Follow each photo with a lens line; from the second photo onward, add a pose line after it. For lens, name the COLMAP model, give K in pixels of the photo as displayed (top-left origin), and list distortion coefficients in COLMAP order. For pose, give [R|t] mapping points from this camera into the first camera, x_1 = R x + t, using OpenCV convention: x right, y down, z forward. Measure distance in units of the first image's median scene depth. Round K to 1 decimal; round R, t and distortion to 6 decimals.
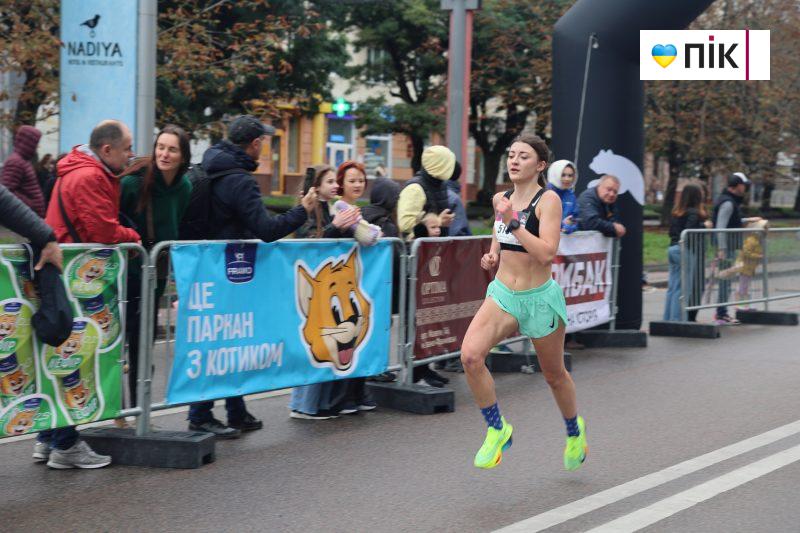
lens RADIAL K [[1532.1, 0, 394.2], [0, 1532.1, 273.9], [0, 0, 1]] dist [0.274019, 0.000000]
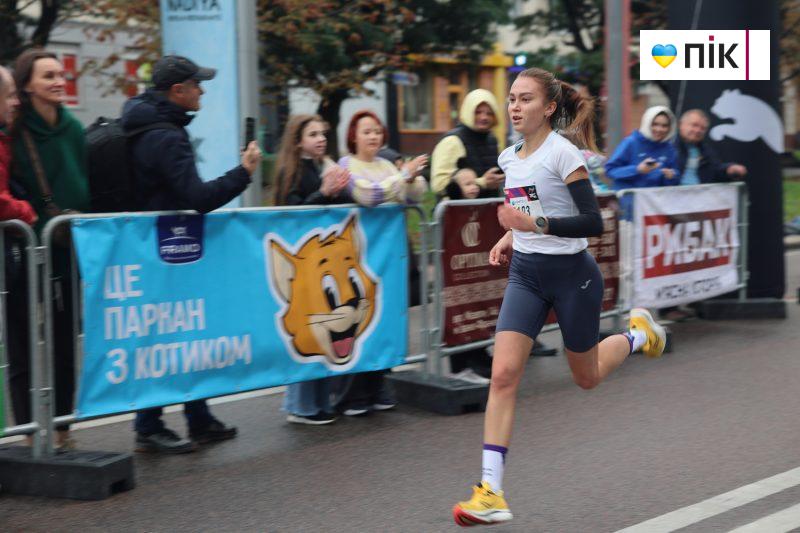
lens RADIAL K [[1532.1, 0, 408.9], [0, 1532.1, 258.6], [0, 0, 1]] dist [0.274019, 0.000000]
pose [[0.990510, -0.020400, -0.135920, 0.117596], [0.022697, 0.999624, 0.015371, -0.006044], [0.135555, -0.018310, 0.990601, 0.188577]]
